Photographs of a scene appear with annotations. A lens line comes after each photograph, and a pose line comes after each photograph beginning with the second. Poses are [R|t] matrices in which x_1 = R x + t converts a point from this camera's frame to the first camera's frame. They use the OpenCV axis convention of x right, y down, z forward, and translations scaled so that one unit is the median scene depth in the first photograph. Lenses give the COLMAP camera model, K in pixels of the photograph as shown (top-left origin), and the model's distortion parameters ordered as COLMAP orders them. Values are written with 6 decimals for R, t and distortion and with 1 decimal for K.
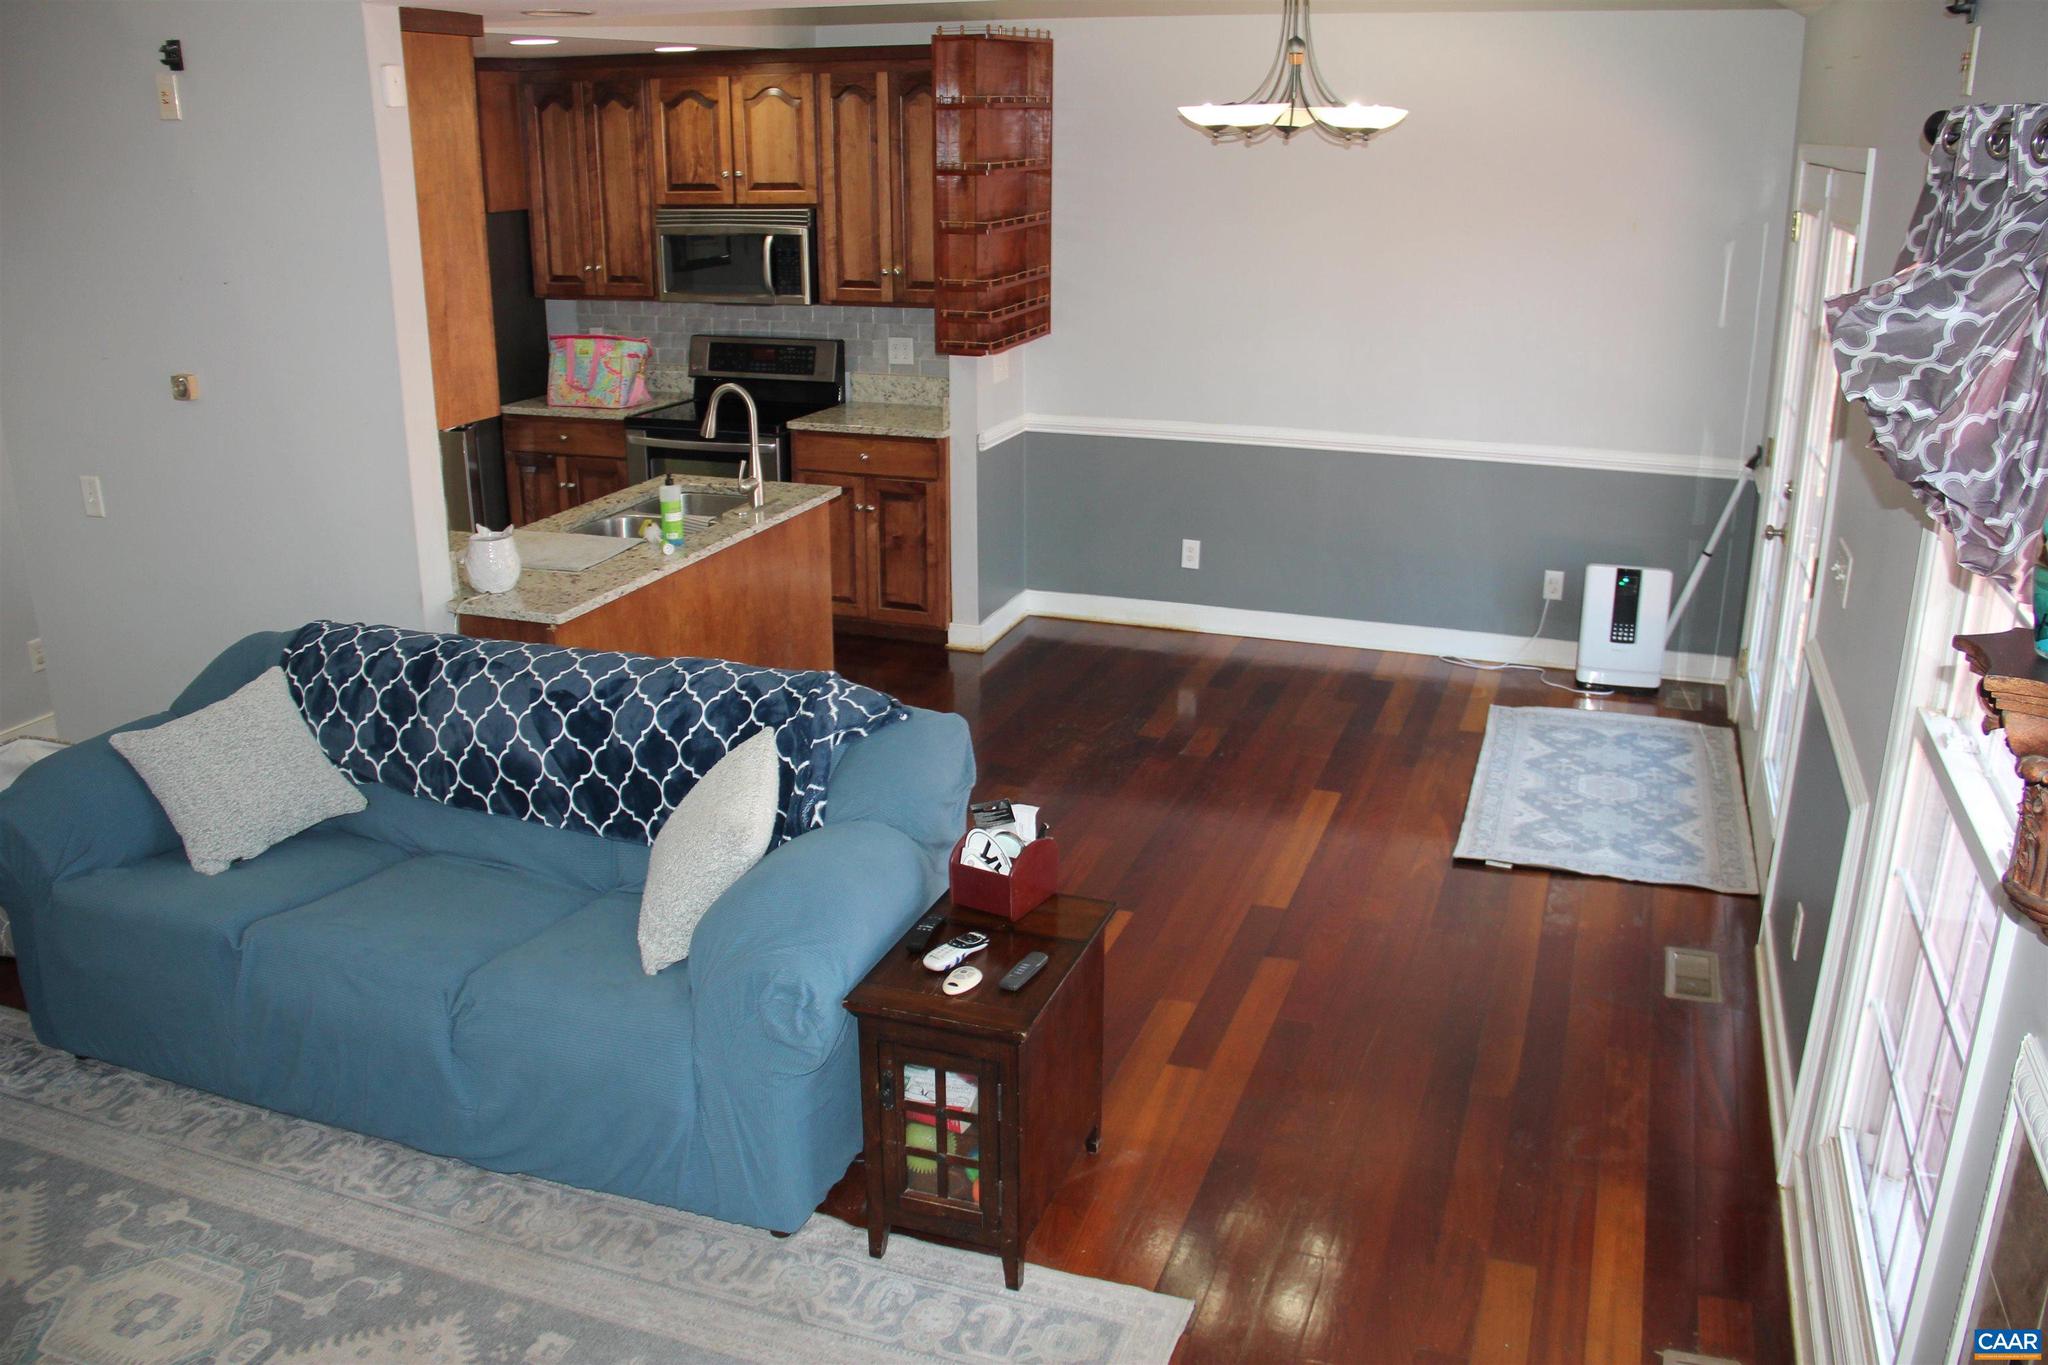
lens RADIAL K [[1674.8, 0, 1024.0], [0, 1674.8, 682.5], [0, 0, 1]] dist [-0.002146, -0.001886]
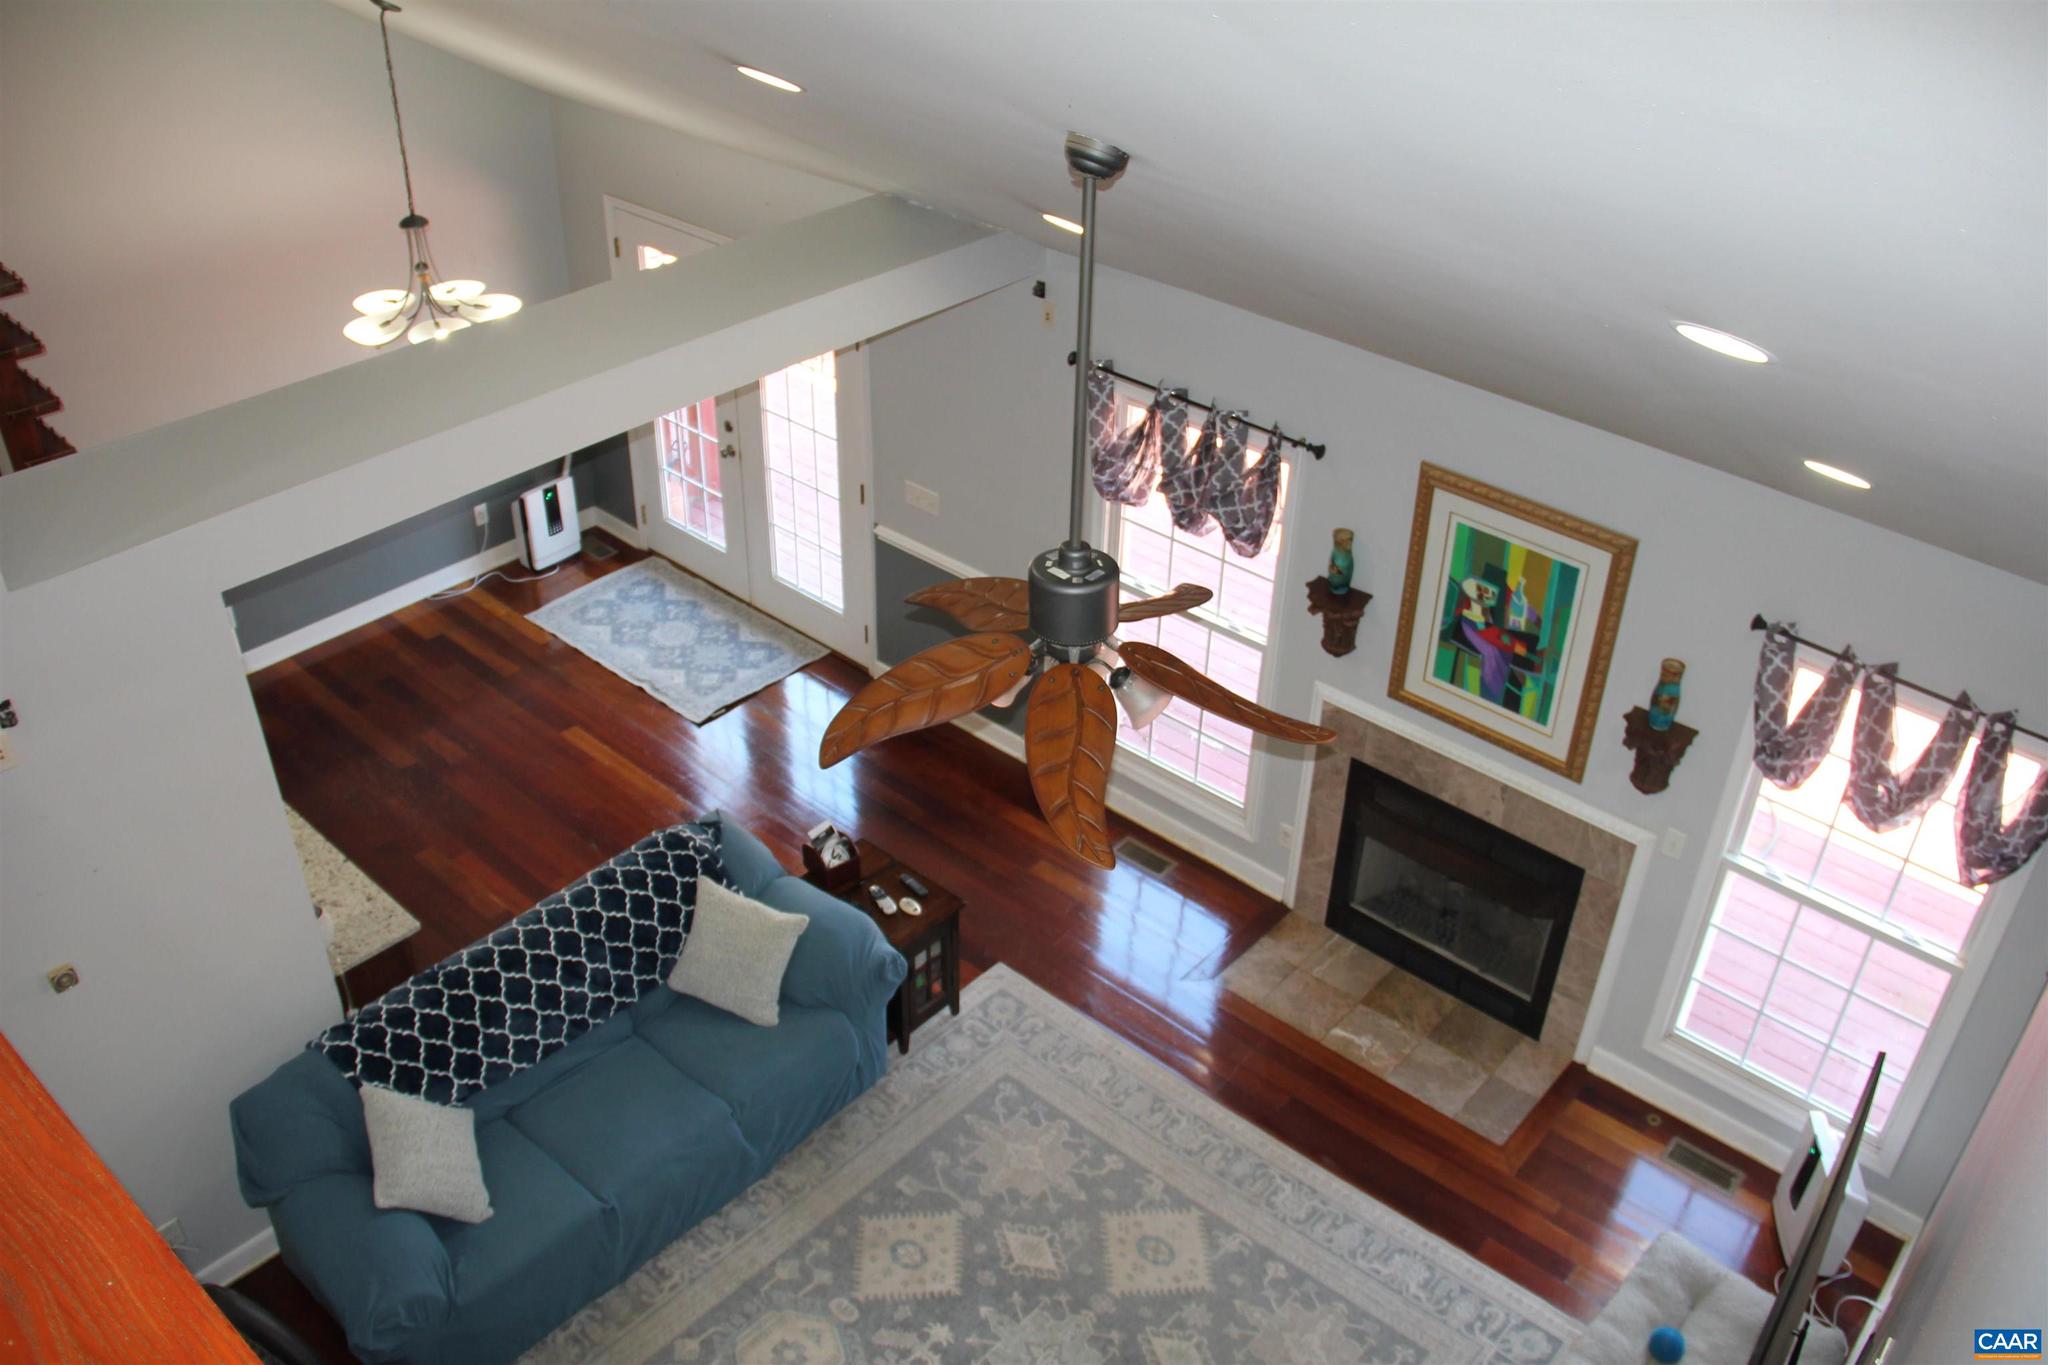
lens RADIAL K [[1674.8, 0, 1024.0], [0, 1674.8, 682.5], [0, 0, 1]] dist [-0.002146, -0.001886]
pose [[0.364940, -0.506070, 0.781481, -1.118194], [0.273075, 0.860637, 0.429807, -0.686129], [-0.890084, 0.056549, 0.452276, -0.012582]]
